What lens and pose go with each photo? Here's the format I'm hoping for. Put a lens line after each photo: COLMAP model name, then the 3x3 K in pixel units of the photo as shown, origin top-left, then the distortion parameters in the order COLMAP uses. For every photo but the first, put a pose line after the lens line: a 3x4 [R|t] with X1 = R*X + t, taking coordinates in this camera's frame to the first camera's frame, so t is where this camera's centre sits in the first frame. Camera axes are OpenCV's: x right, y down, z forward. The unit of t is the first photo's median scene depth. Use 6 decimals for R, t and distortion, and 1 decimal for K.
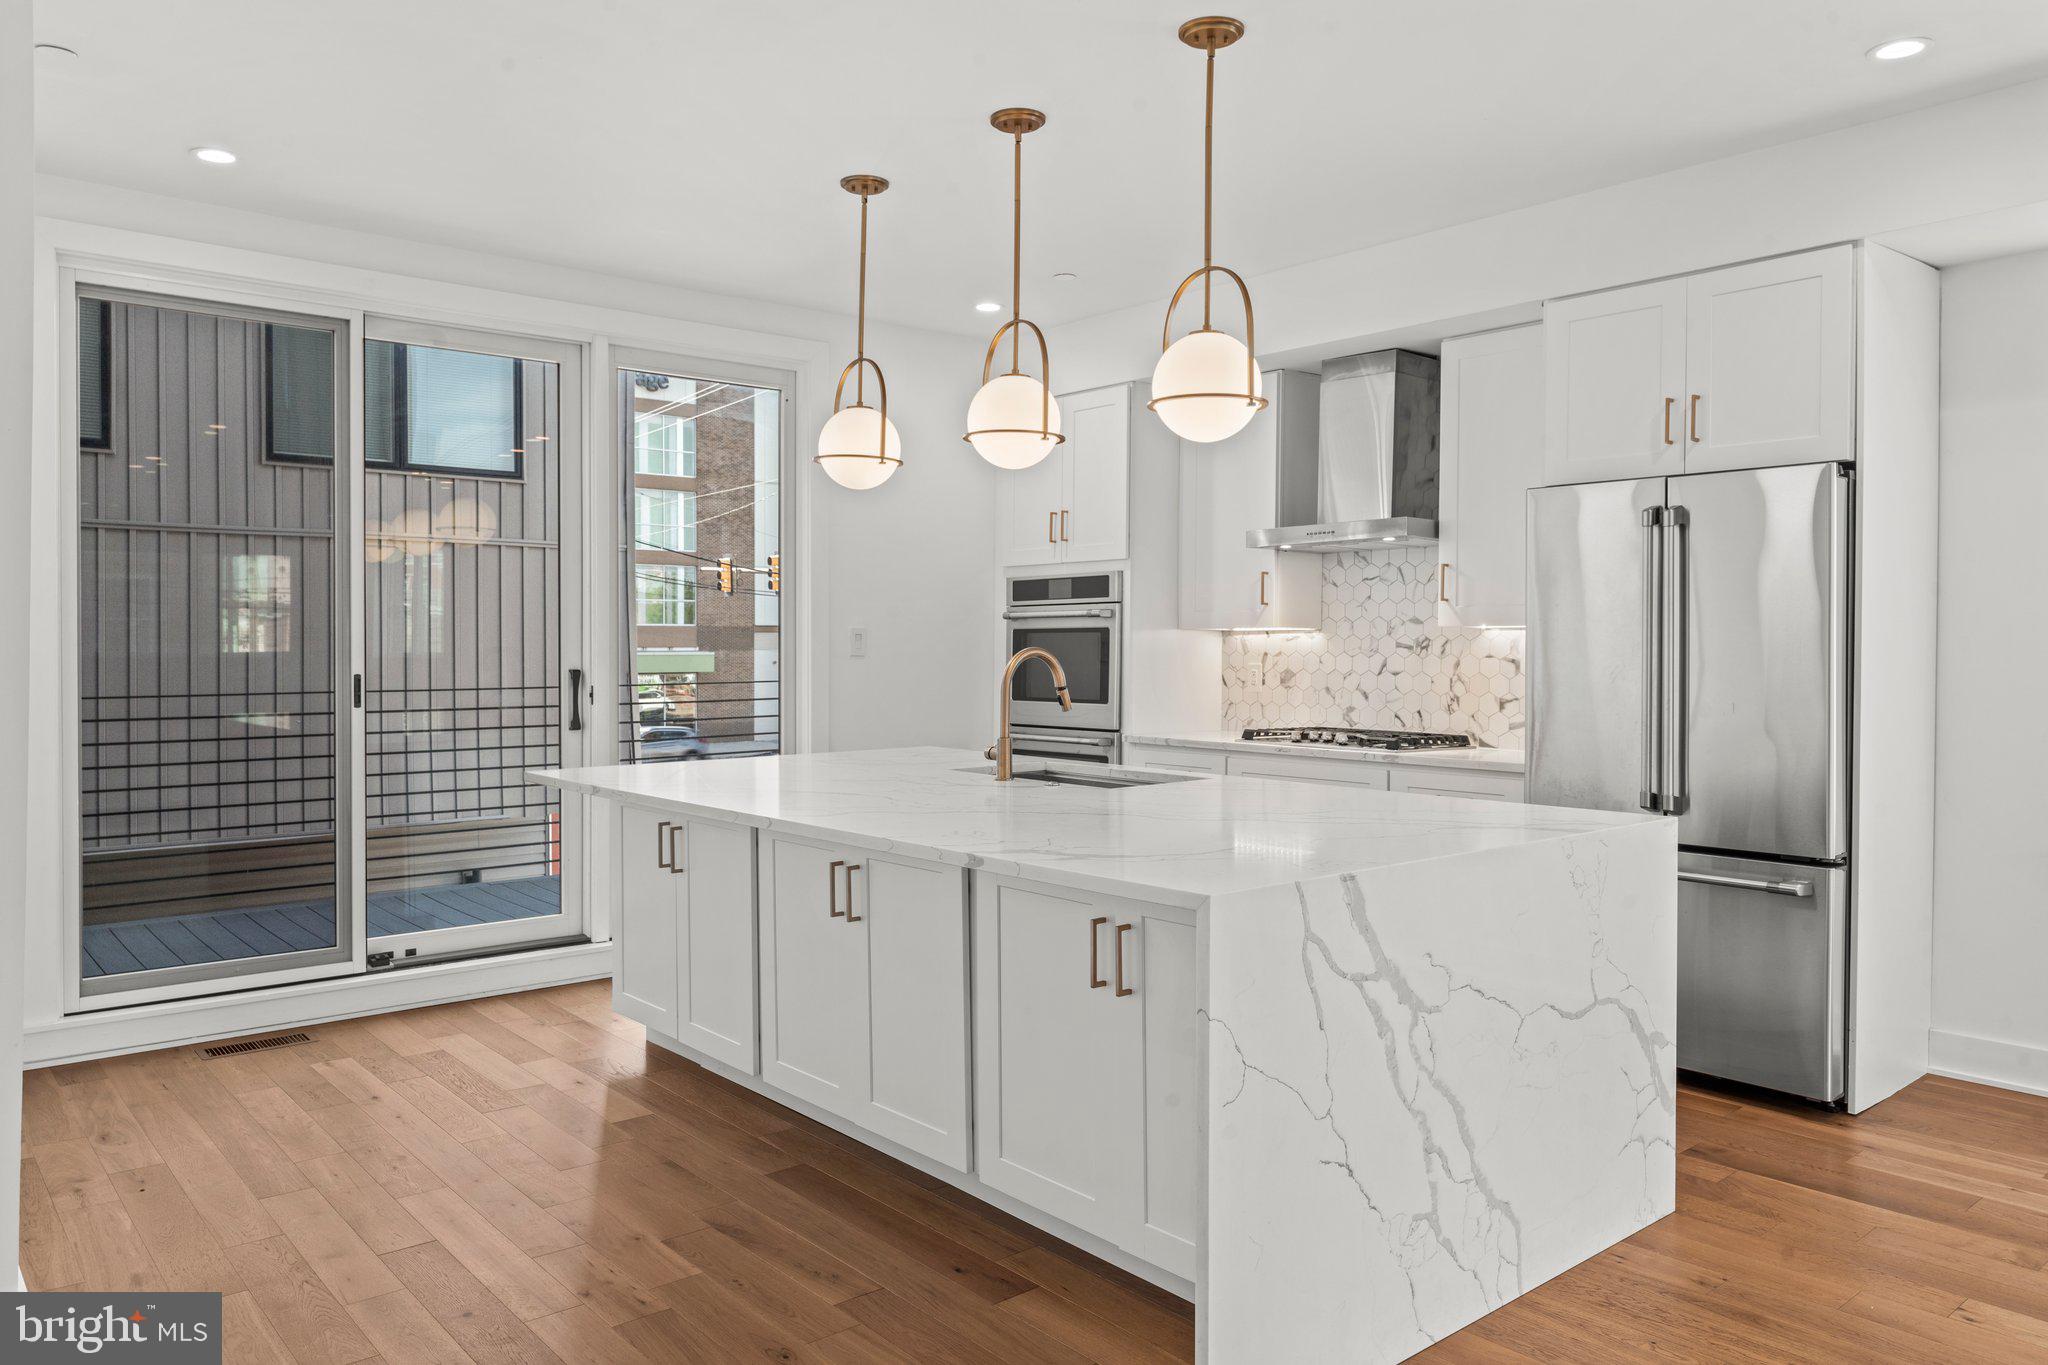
lens RADIAL K [[1433.9, 0, 1009.9], [0, 1433.9, 662.4], [0, 0, 1]] dist [0.001416, -0.004524]
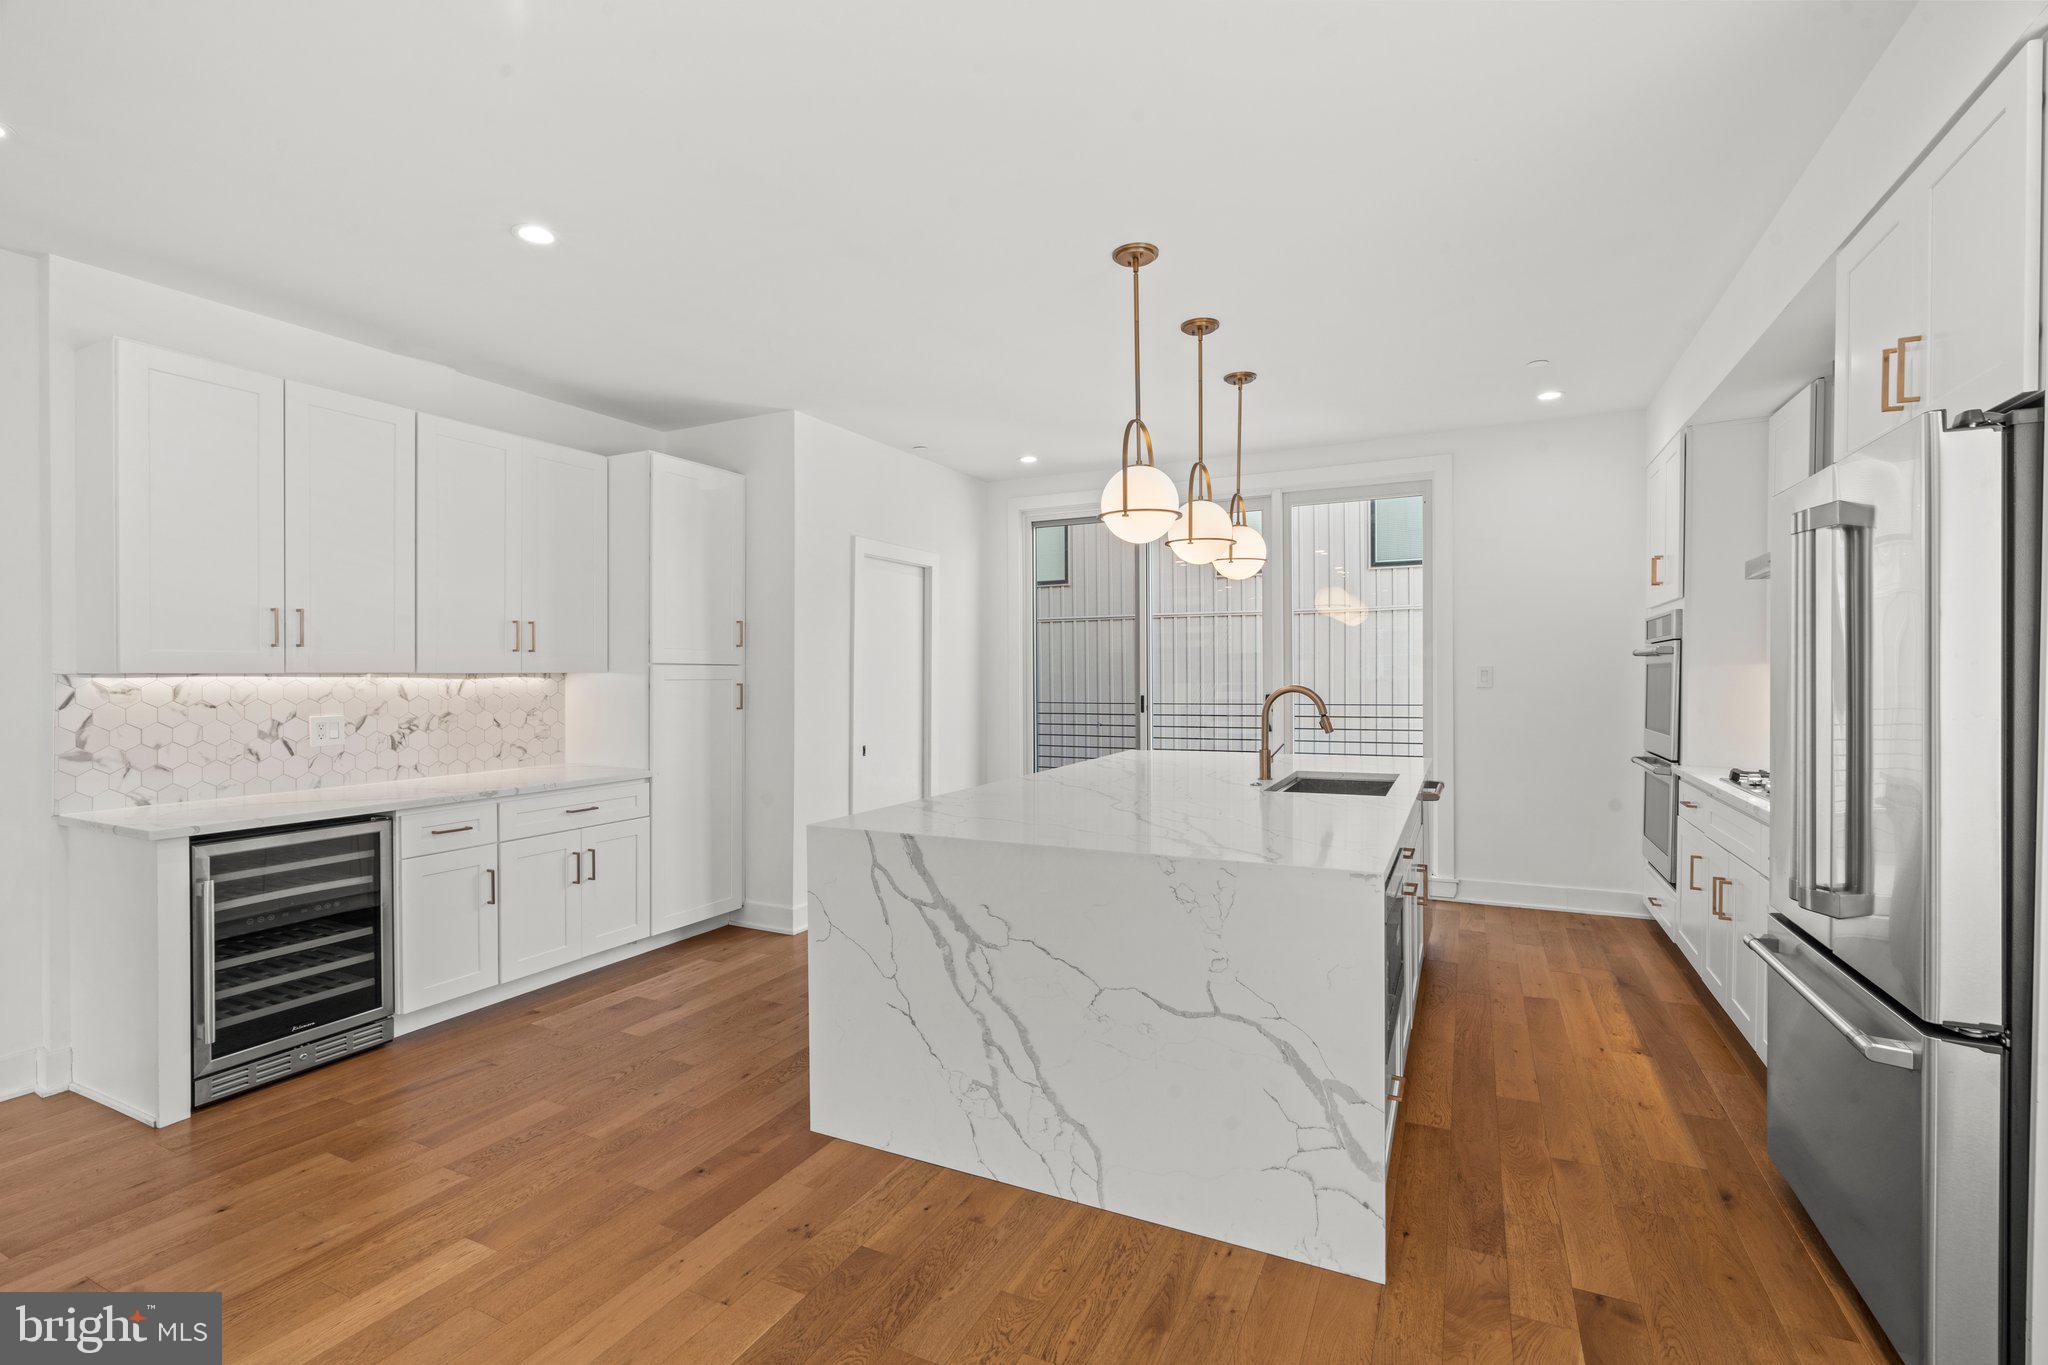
lens RADIAL K [[923.9, 0, 1010.7], [0, 923.9, 681.4], [0, 0, 1]] dist [-0.009167, 0.002458]
pose [[0.392852, 0.004519, -0.919590, 0.693021], [-0.004510, 0.999985, 0.002988, -0.015154], [0.919591, 0.002973, 0.392867, 0.394649]]
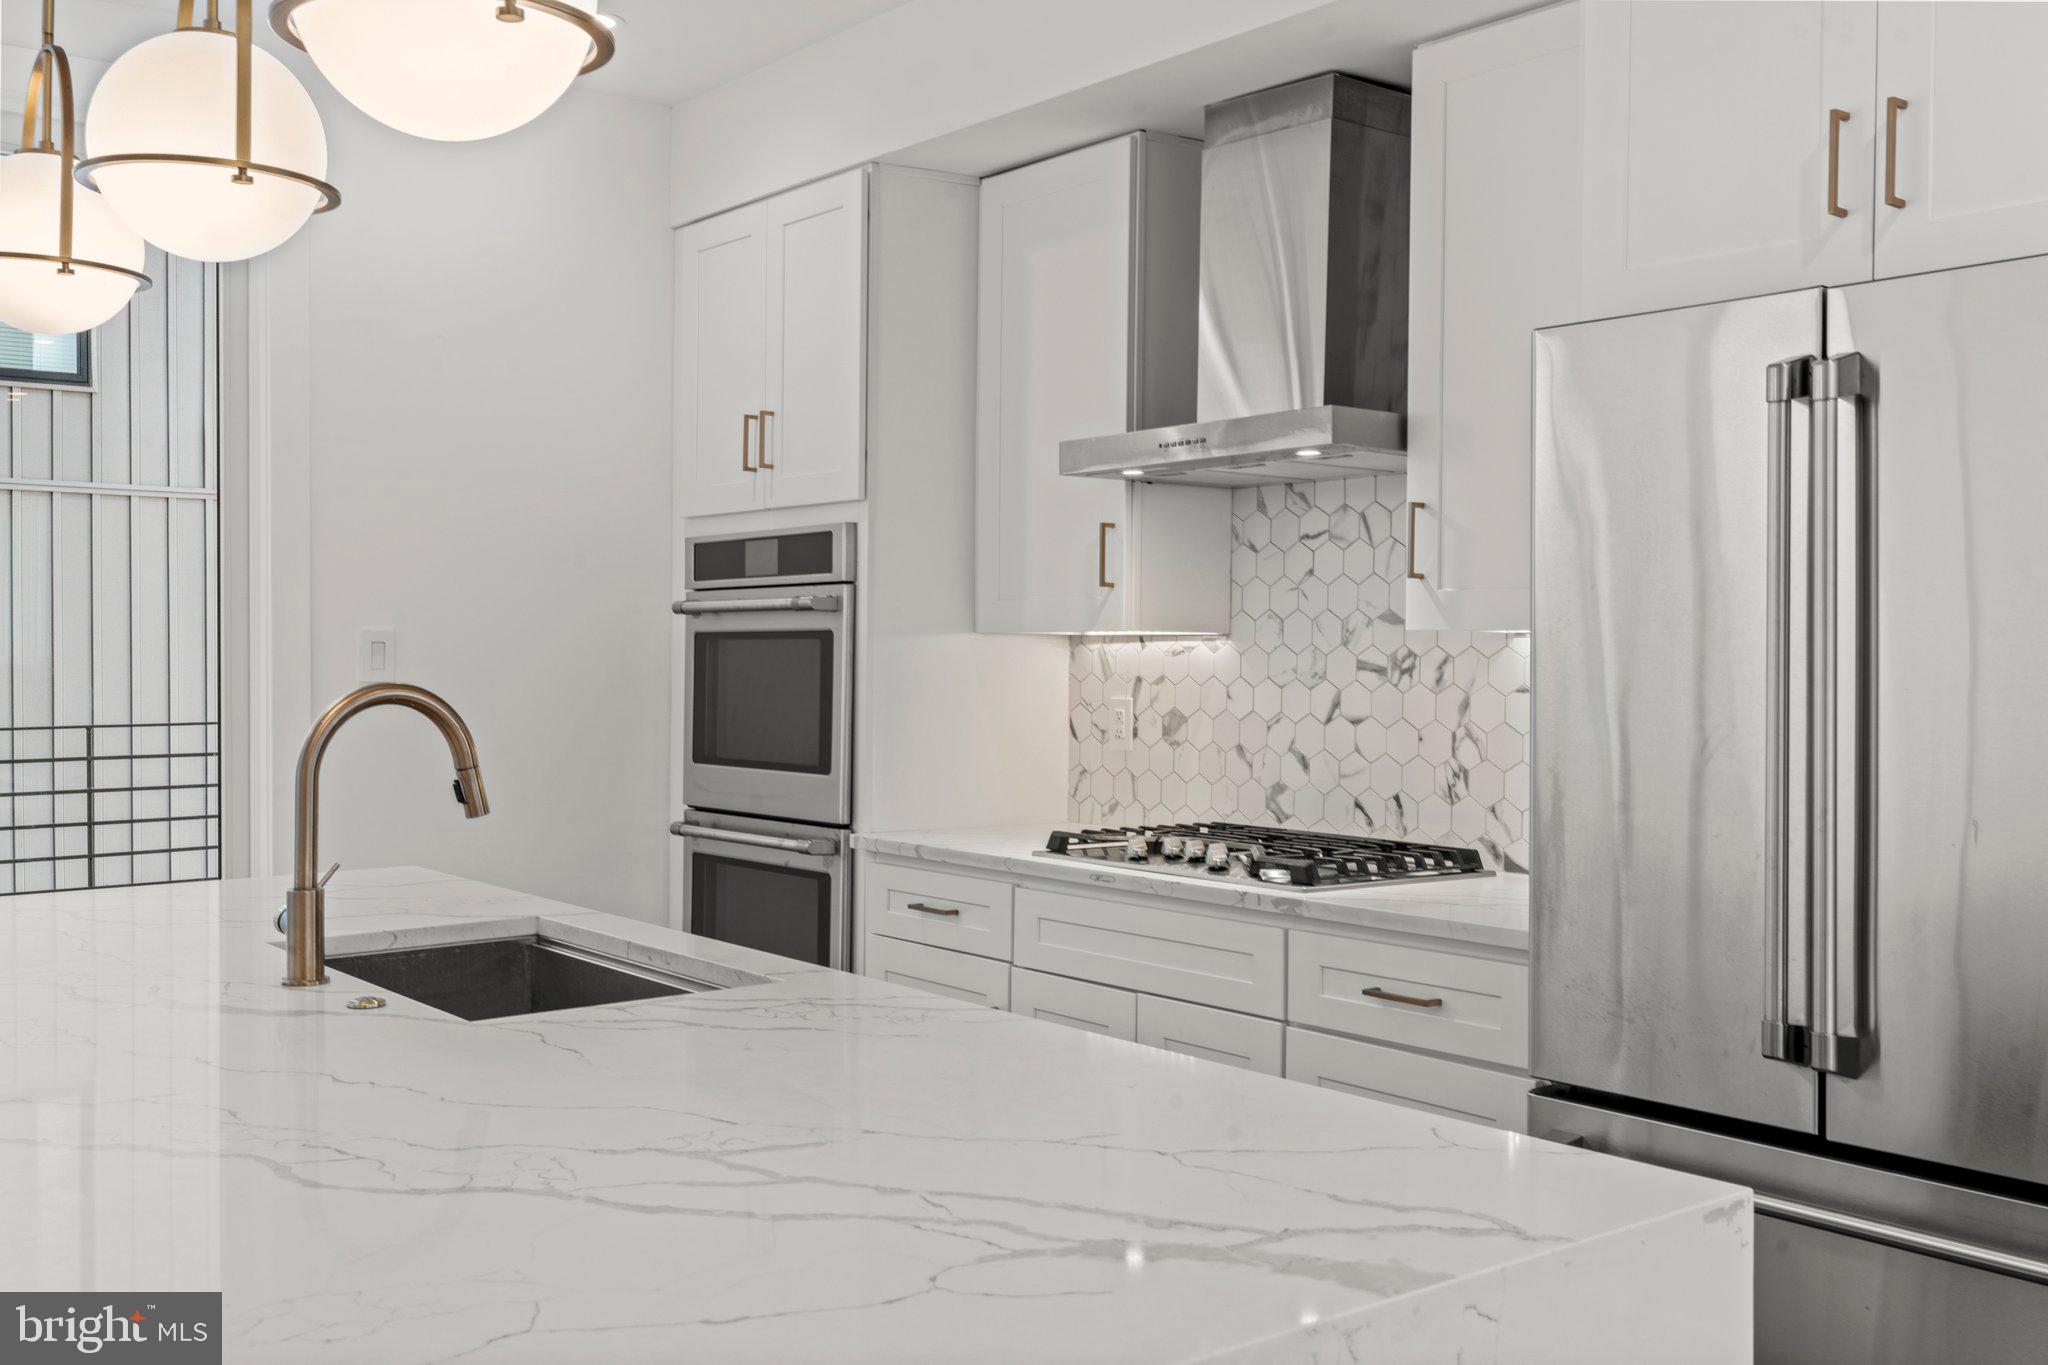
lens RADIAL K [[1985.9, 0, 1026.5], [0, 1985.9, 637.0], [0, 0, 1]] dist [0.037200, 0.000000]
pose [[0.999501, -0.000490, -0.031597, 0.226058], [-0.000003, 0.999878, -0.015600, -0.014417], [0.031601, 0.015592, 0.999379, 0.375422]]
